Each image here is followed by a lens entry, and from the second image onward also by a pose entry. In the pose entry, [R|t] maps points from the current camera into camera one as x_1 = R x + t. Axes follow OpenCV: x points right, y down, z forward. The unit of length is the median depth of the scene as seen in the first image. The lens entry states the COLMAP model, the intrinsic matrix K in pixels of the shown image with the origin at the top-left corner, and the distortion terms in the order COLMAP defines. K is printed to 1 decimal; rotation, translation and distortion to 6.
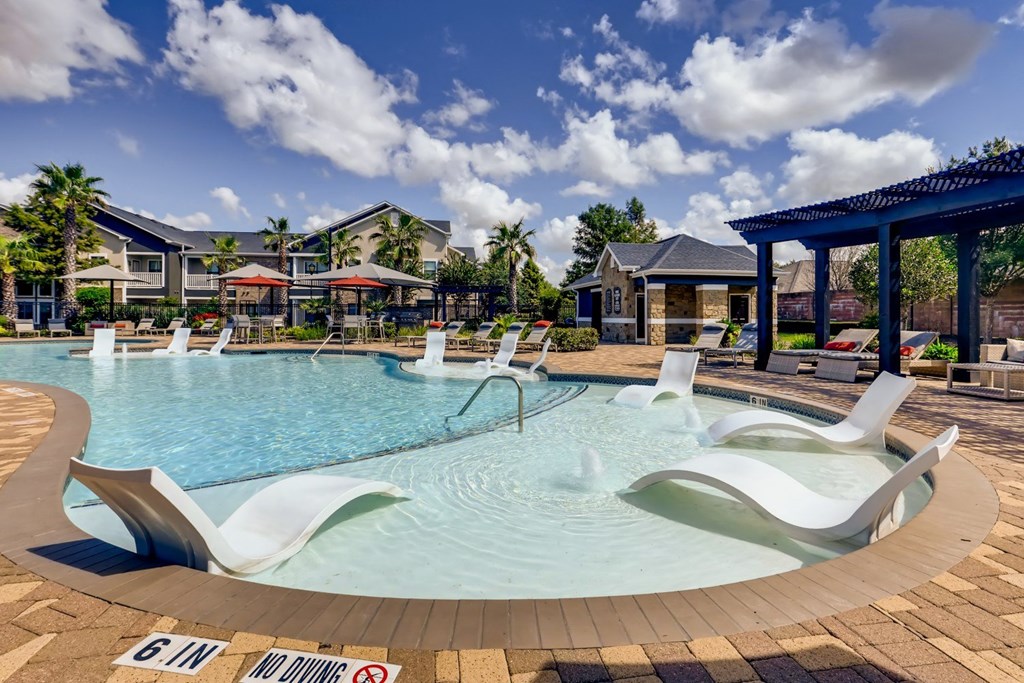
lens RADIAL K [[506.4, 0, 519.8], [0, 506.4, 303.7], [0, 0, 1]] dist [0.003099, 0.000259]
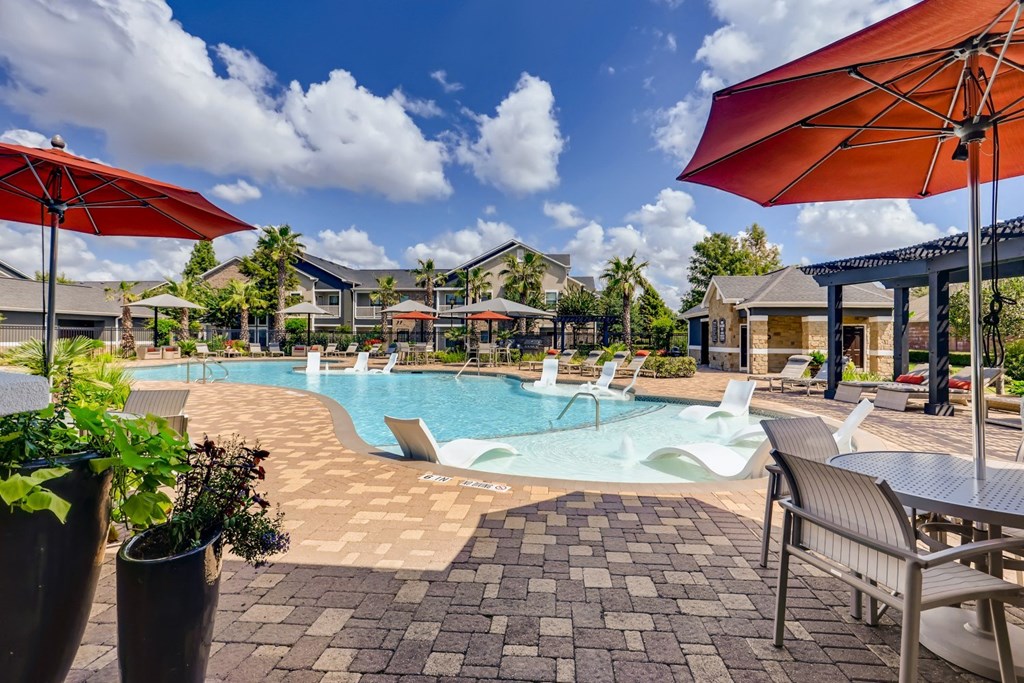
lens RADIAL K [[506.4, 0, 519.8], [0, 506.4, 303.7], [0, 0, 1]] dist [0.003099, 0.000259]
pose [[0.969865, -0.009647, -0.243451, 0.035929], [-0.001534, 0.998954, -0.045695, -0.012618], [0.243637, 0.044692, 0.968836, -0.124885]]
